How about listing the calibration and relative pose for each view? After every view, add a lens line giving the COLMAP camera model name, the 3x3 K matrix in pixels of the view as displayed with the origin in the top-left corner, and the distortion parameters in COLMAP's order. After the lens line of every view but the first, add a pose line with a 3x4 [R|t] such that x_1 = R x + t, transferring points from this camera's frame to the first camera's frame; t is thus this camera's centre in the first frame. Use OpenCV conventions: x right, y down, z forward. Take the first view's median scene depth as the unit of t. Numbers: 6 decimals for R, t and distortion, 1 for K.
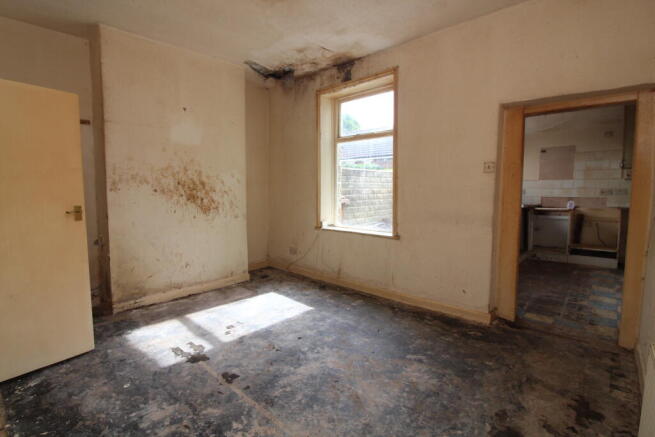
lens RADIAL K [[312.3, 0, 327.7], [0, 312.3, 214.7], [0, 0, 1]] dist [-0.026834, -0.001263]
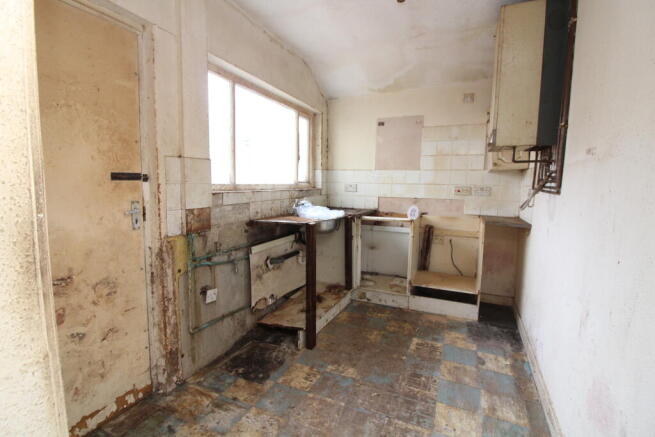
lens RADIAL K [[312.3, 0, 325.5], [0, 312.3, 219.1], [0, 0, 1]] dist [-0.026834, -0.001263]
pose [[0.943420, -0.011767, 0.331391, 0.411764], [0.000308, 0.999401, 0.034608, -0.036852], [-0.331600, -0.032548, 0.942858, 0.466121]]
